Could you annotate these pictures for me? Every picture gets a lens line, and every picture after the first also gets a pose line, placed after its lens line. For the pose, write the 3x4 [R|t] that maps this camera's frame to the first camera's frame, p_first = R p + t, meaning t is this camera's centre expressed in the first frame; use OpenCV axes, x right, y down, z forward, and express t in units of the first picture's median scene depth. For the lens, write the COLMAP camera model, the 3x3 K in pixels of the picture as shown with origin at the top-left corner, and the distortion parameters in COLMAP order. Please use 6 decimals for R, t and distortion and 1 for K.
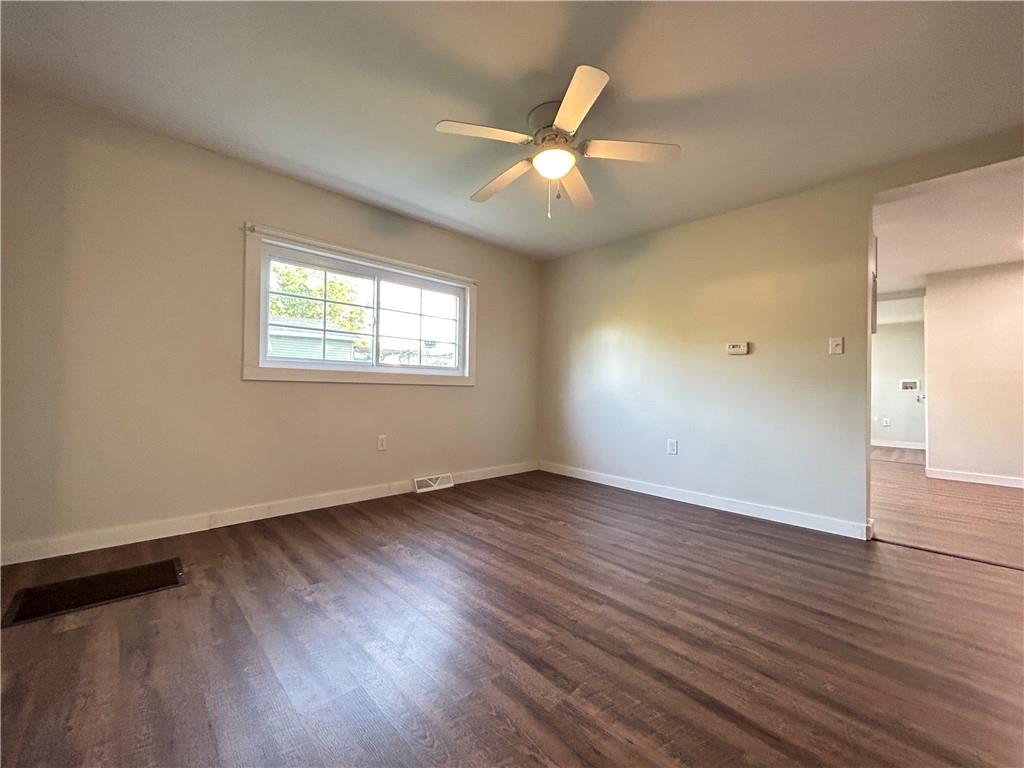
lens RADIAL K [[410.9, 0, 511.7], [0, 410.9, 385.0], [0, 0, 1]] dist [-0.000176, 0.000016]
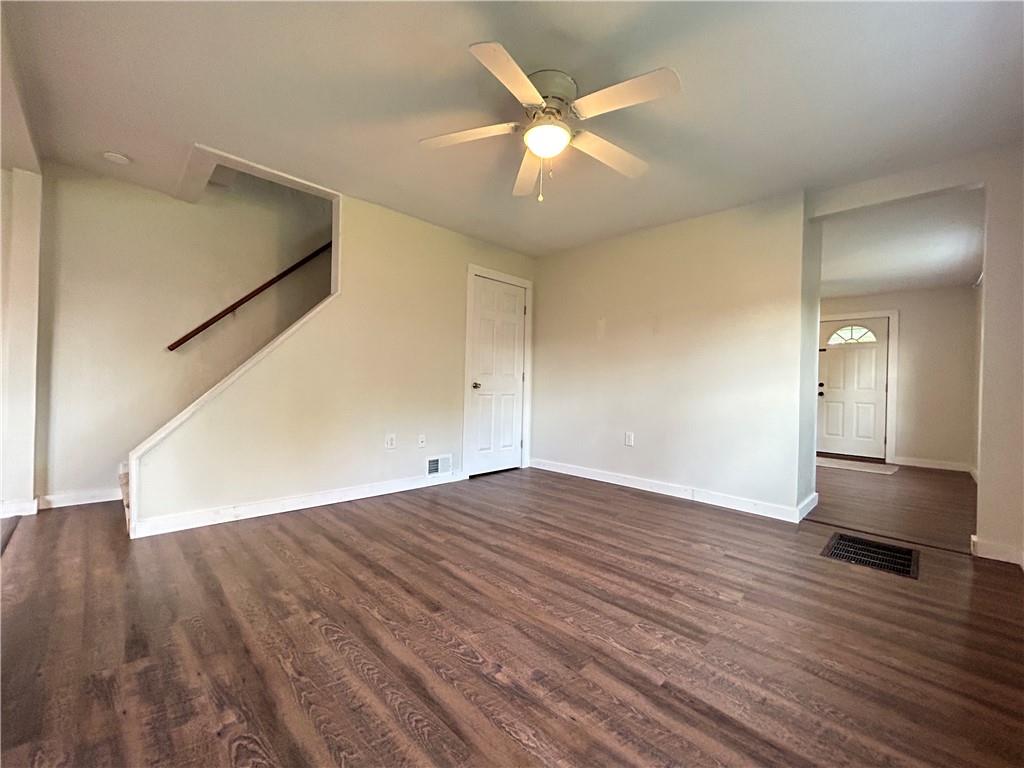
lens RADIAL K [[410.9, 0, 516.3], [0, 410.9, 388.2], [0, 0, 1]] dist [-0.000176, 0.000016]
pose [[-0.998372, -0.044465, -0.035734, 0.166336], [-0.044173, 0.998984, -0.008918, 0.022392], [0.036094, -0.007325, -0.999322, 1.773340]]
